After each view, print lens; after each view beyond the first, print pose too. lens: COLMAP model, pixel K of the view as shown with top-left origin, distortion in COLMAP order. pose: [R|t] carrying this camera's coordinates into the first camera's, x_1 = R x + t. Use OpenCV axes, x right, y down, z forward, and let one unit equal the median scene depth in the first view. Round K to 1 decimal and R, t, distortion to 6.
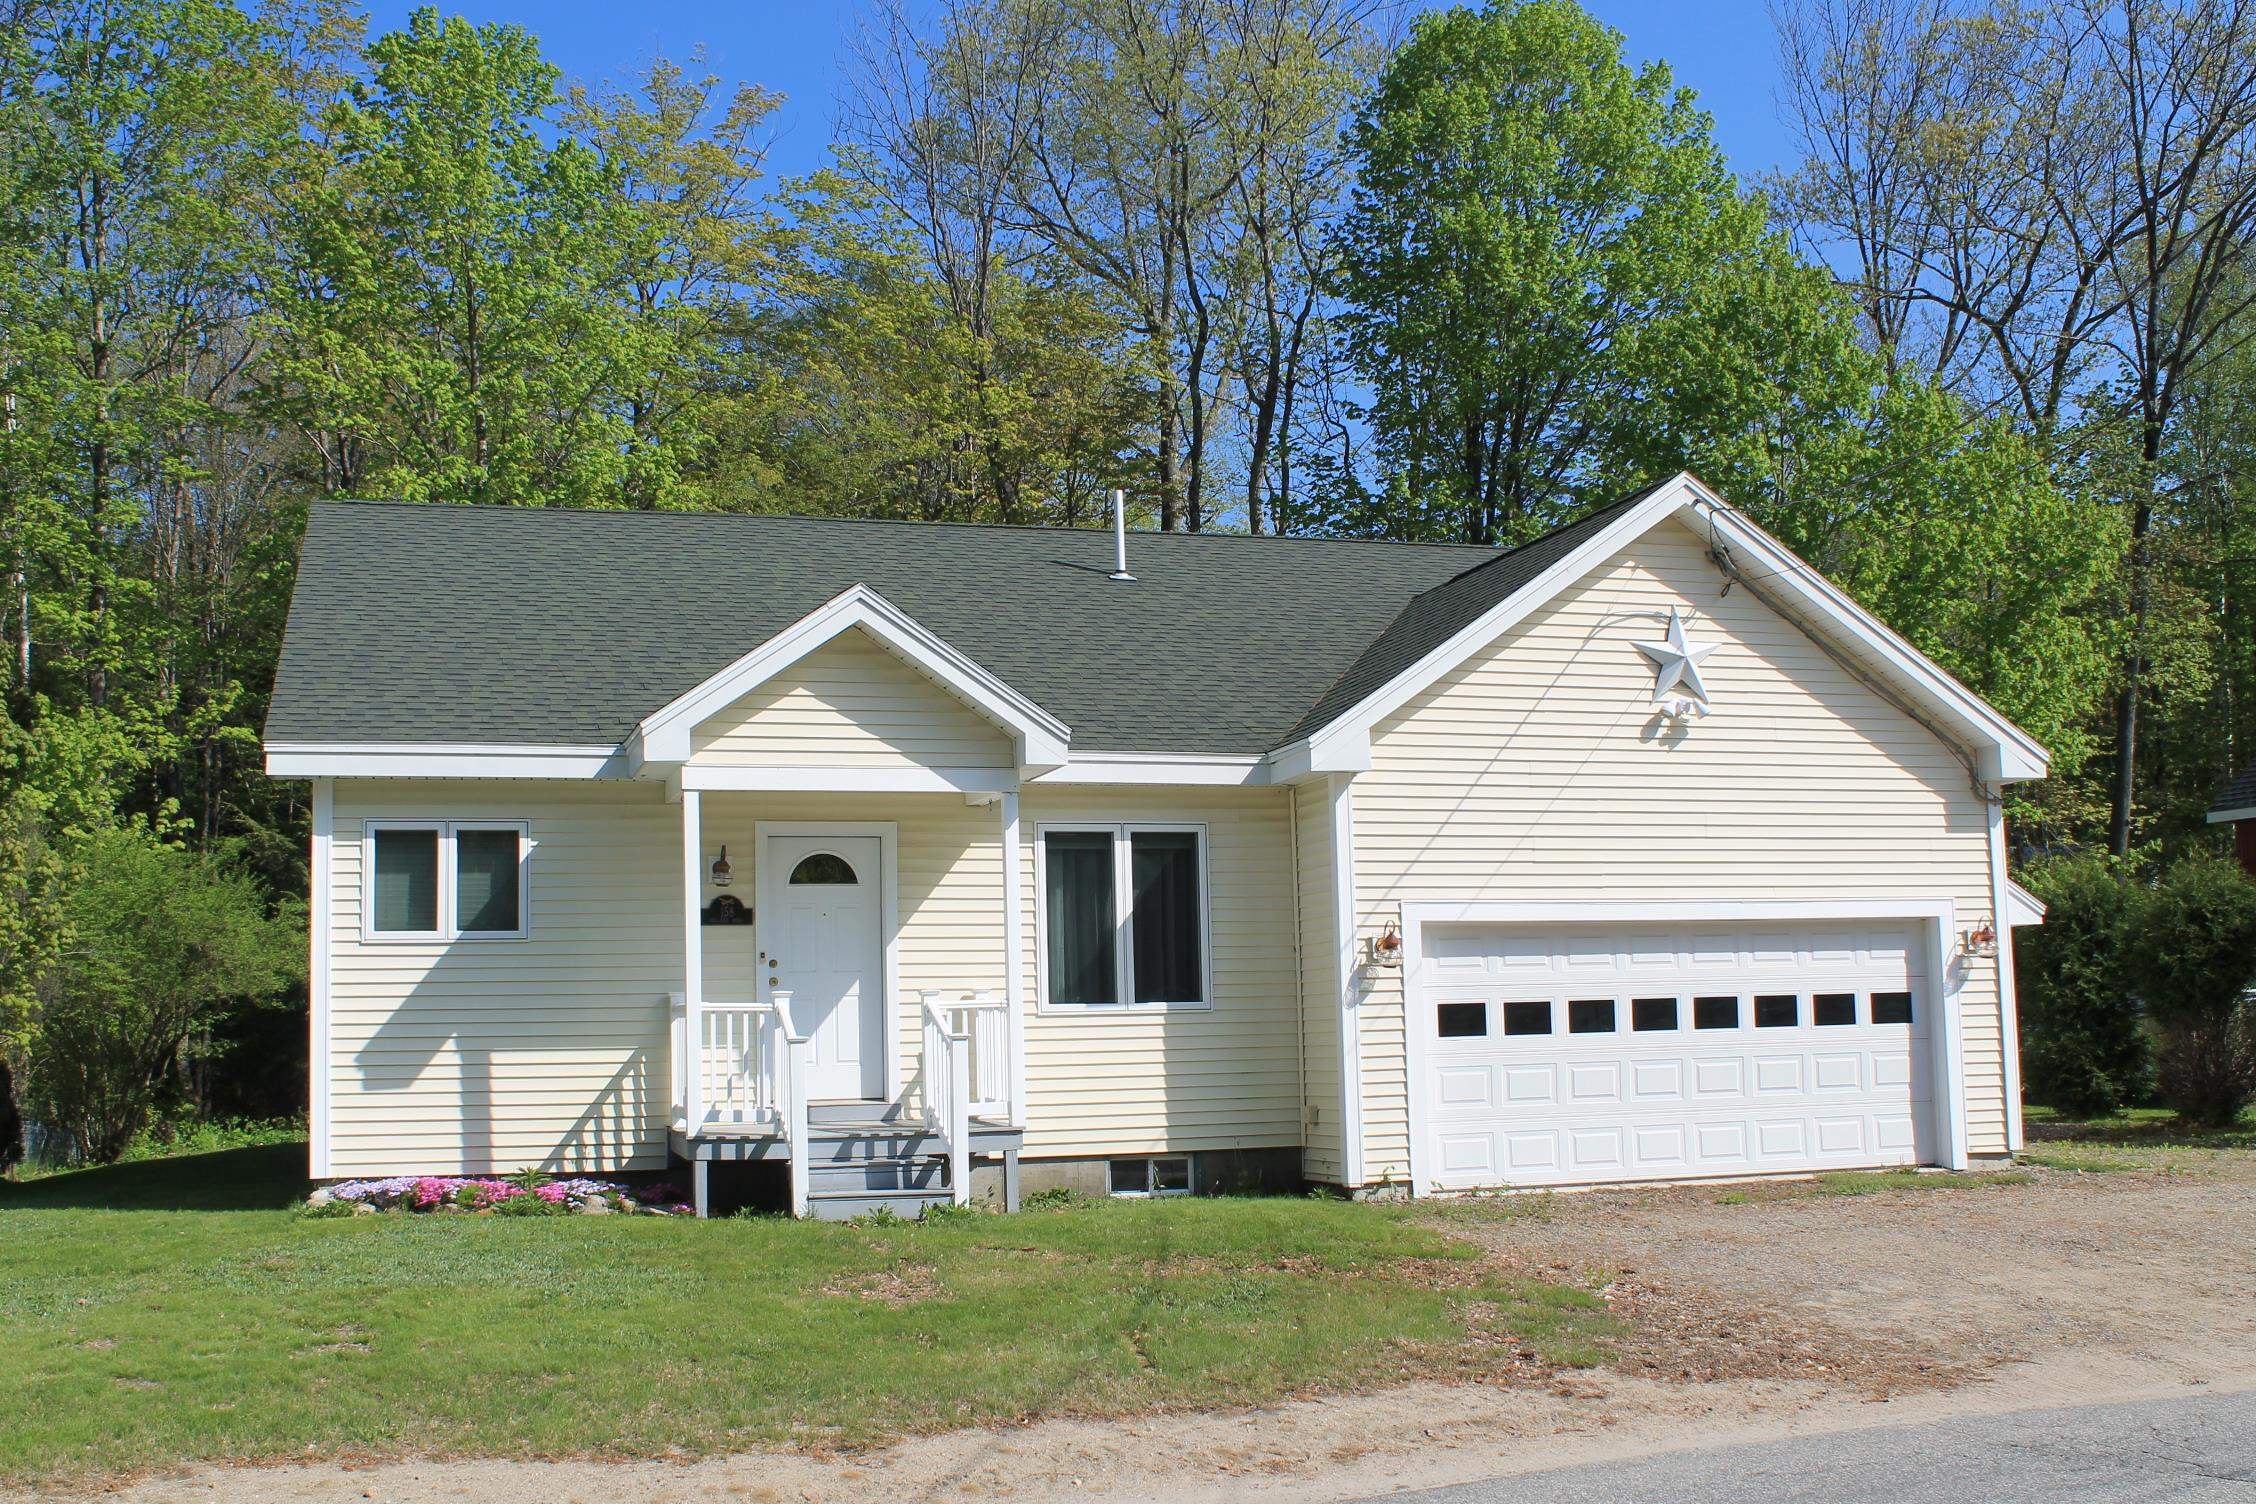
lens RADIAL K [[2355.6, 0, 1127.7], [0, 2355.6, 806.4], [0, 0, 1]] dist [-0.120826, -0.005903]
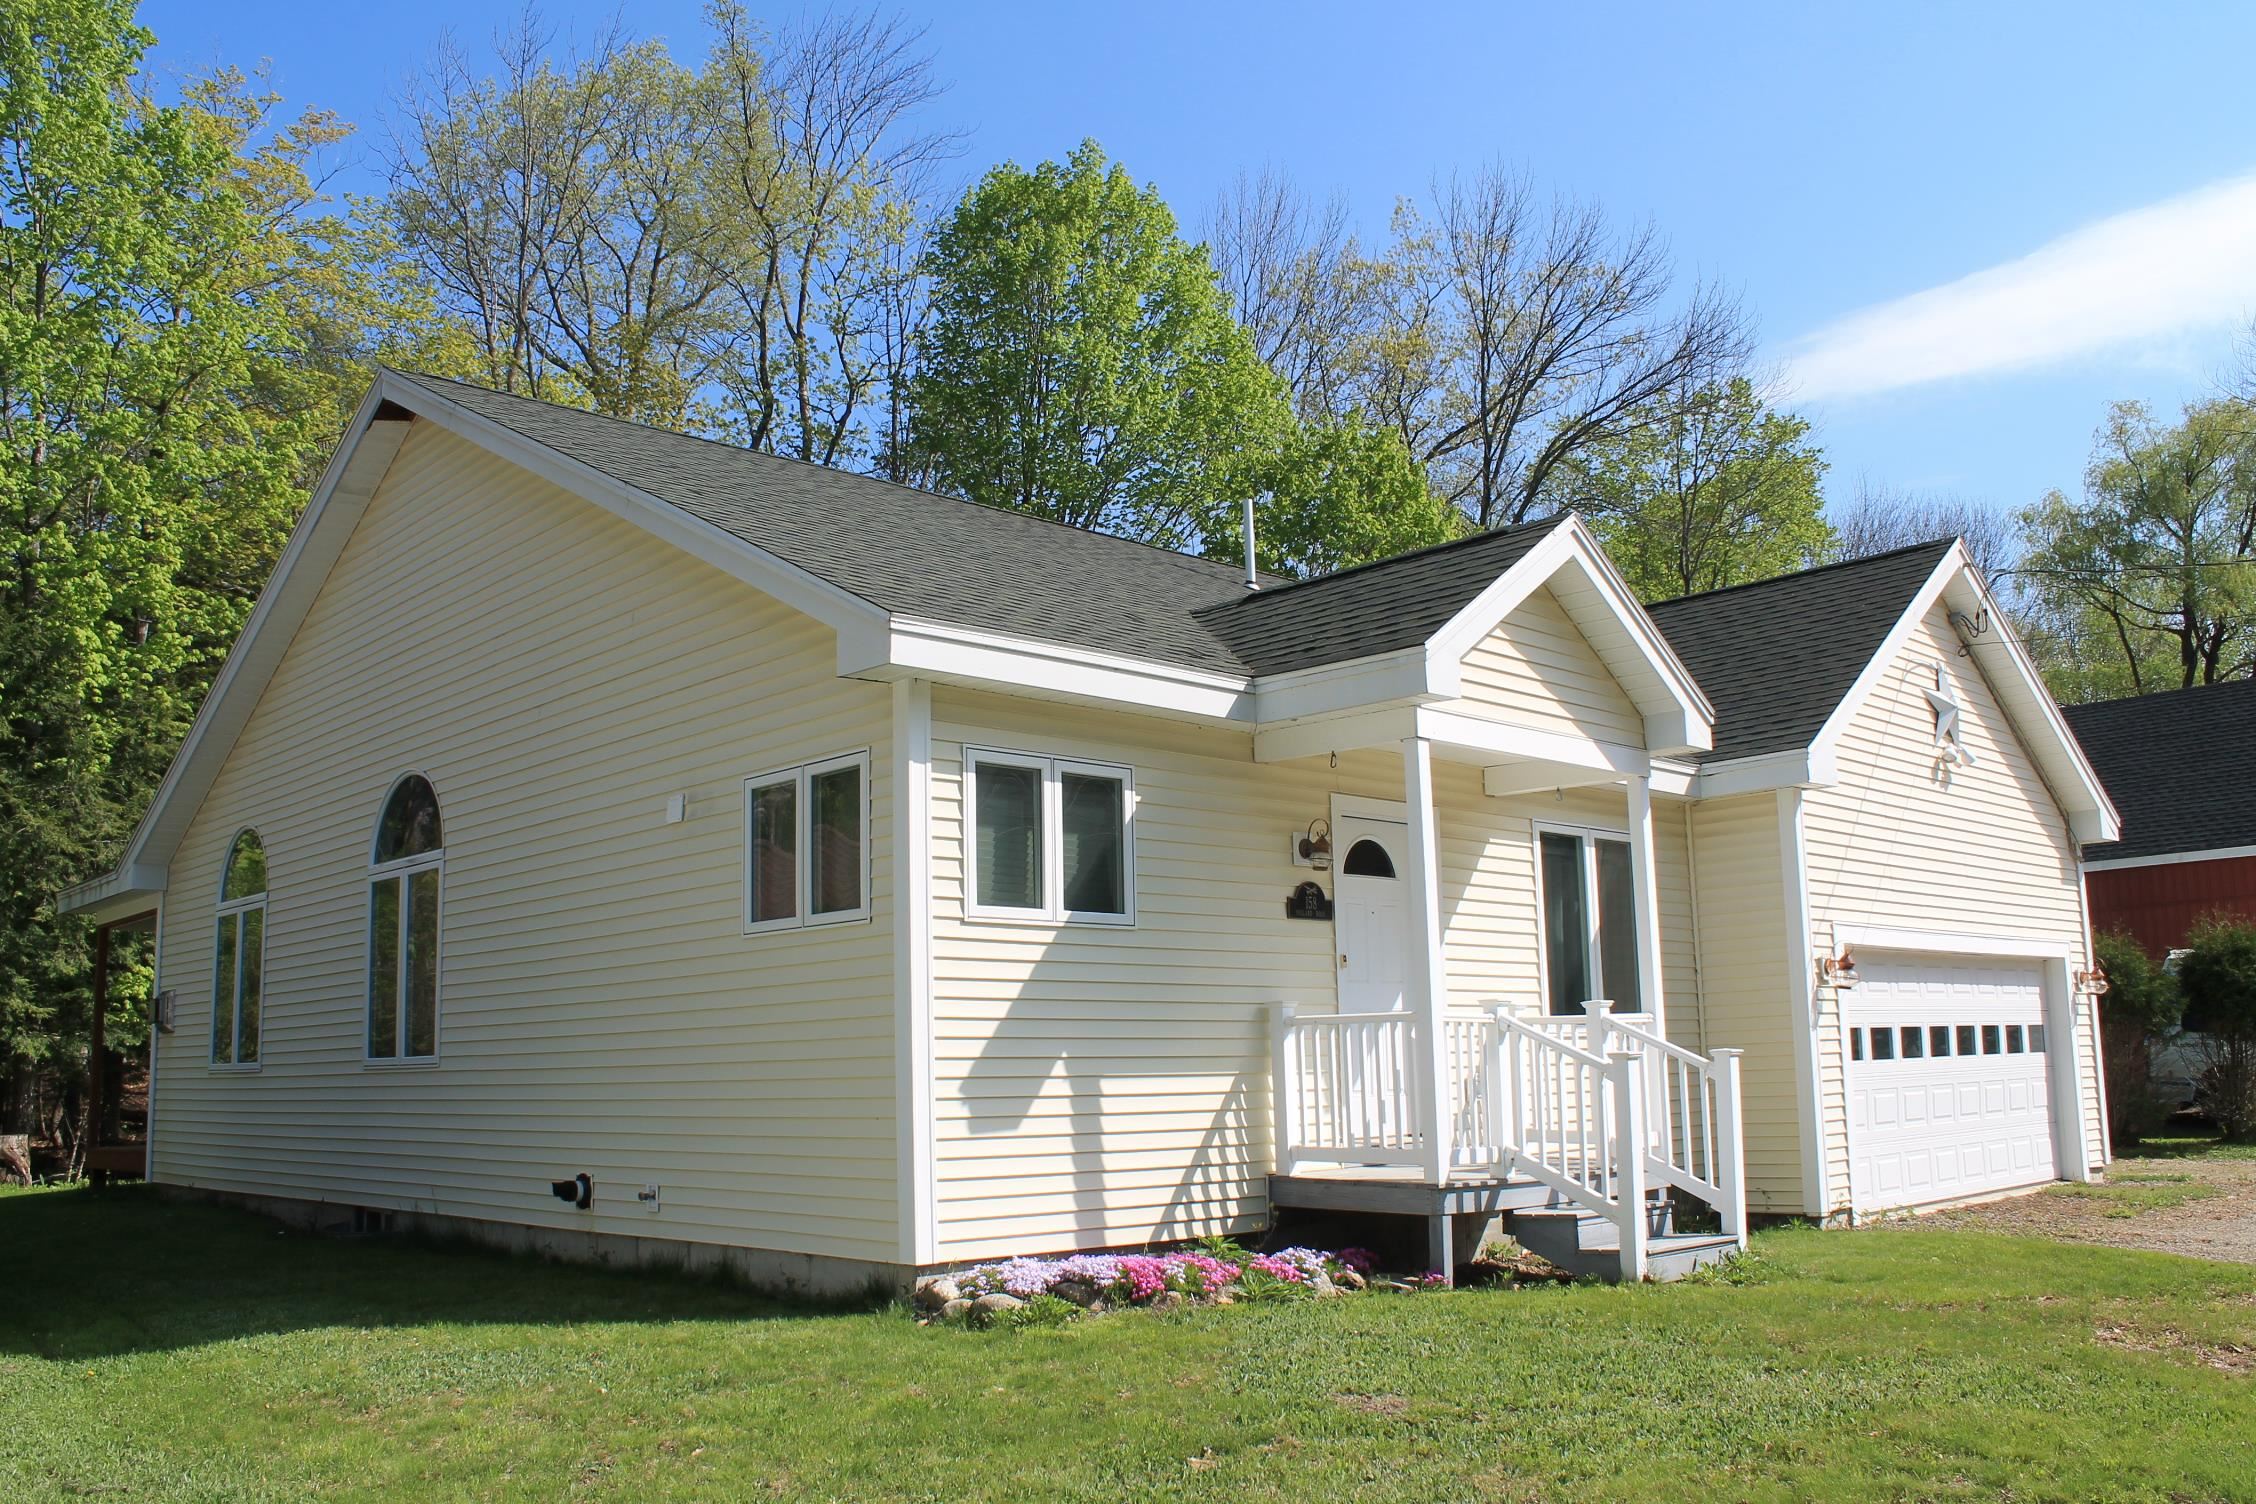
lens RADIAL K [[1926.0, 0, 1128.0], [0, 1926.0, 752.0], [0, 0, 1]] dist [-0.220500, 0.278951]
pose [[0.891272, 0.081050, 0.446168, -0.536217], [-0.045653, 0.994936, -0.089543, 0.056607], [-0.451166, 0.059438, 0.890458, 0.454658]]
